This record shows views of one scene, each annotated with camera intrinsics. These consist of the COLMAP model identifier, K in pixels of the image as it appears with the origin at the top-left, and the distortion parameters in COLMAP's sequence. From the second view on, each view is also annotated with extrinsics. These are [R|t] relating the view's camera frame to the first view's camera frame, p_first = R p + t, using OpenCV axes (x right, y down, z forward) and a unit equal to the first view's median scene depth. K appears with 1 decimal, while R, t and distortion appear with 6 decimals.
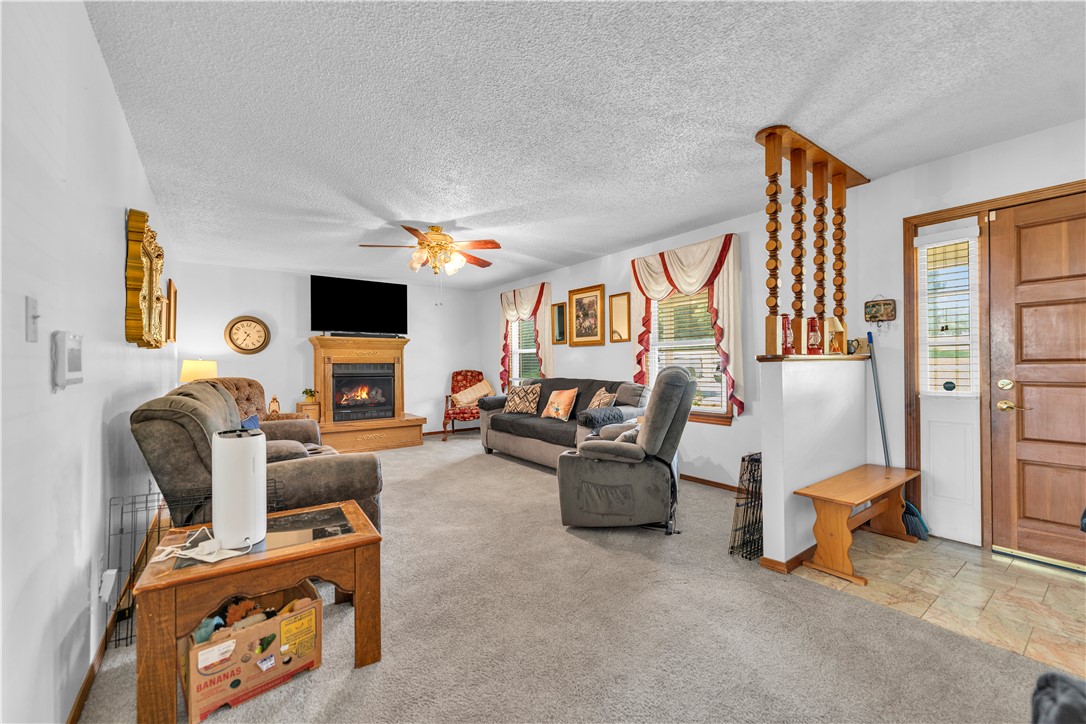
lens RADIAL K [[433.0, 0, 533.0], [0, 433.0, 381.3], [0, 0, 1]] dist [0.000130, -0.000080]
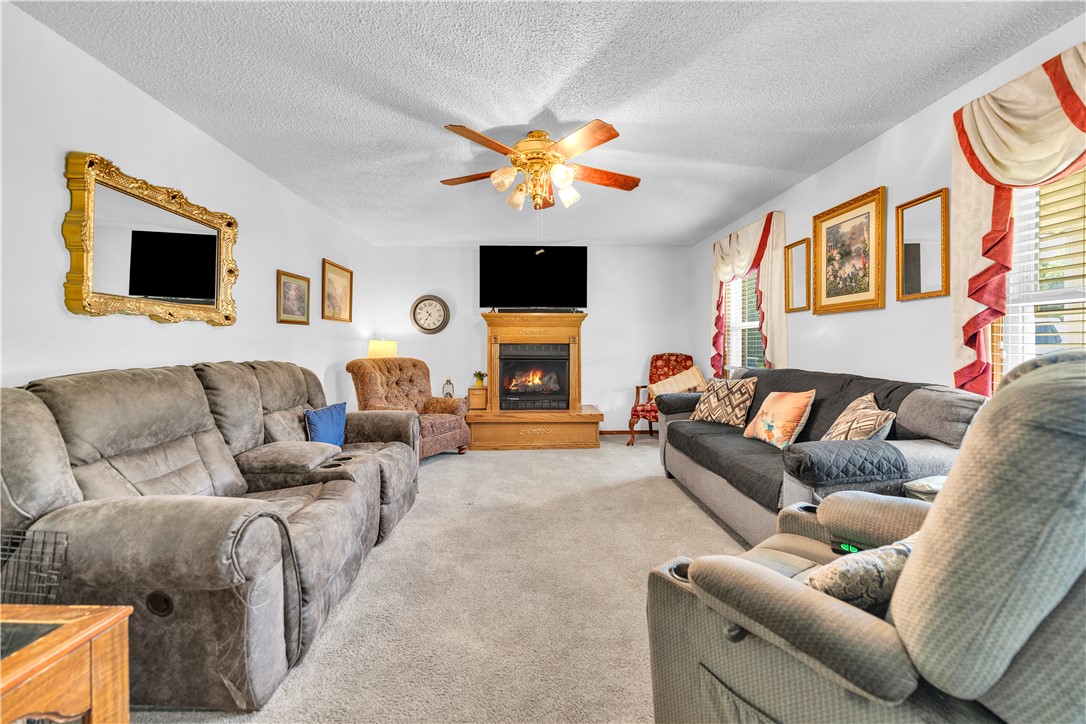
lens RADIAL K [[436.8, 0, 542.1], [0, 436.8, 358.8], [0, 0, 1]] dist [0.001454, -0.000251]
pose [[0.832317, 0.020962, -0.553903, 0.108126], [-0.026043, 0.999660, -0.001301, -0.012340], [0.553687, 0.015508, 0.832580, 0.329891]]
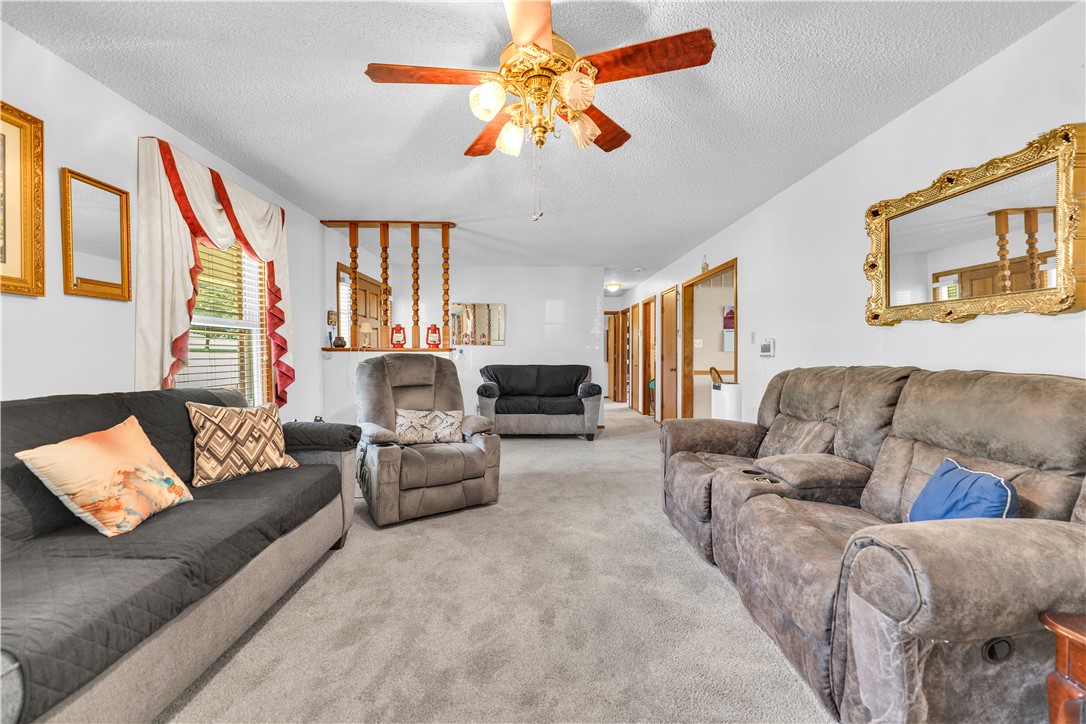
lens RADIAL K [[436.8, 0, 542.1], [0, 436.8, 358.8], [0, 0, 1]] dist [0.001454, -0.000251]
pose [[-0.827698, 0.004417, 0.561156, -0.338245], [0.032093, 0.998705, 0.039477, -0.032319], [-0.560255, 0.050684, -0.826768, 0.986248]]
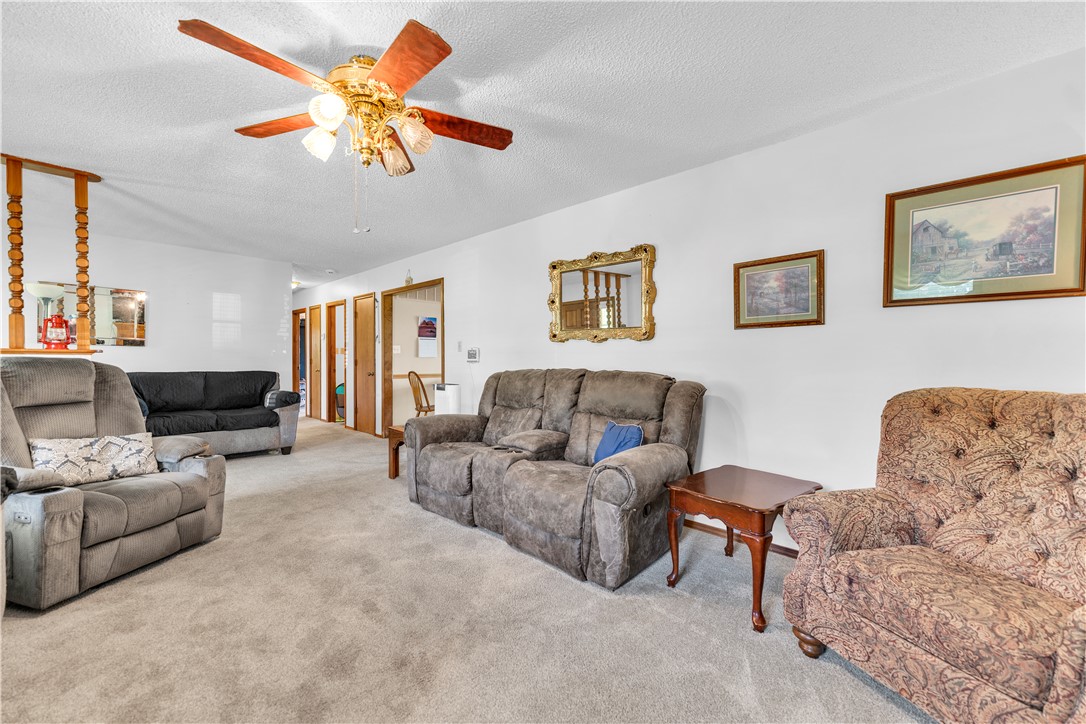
lens RADIAL K [[436.8, 0, 542.1], [0, 436.8, 358.8], [0, 0, 1]] dist [0.001454, -0.000251]
pose [[-0.984659, 0.004028, -0.174444, -0.234545], [-0.003158, 0.999159, 0.040893, -0.038789], [0.174462, 0.040817, -0.983817, 1.080818]]
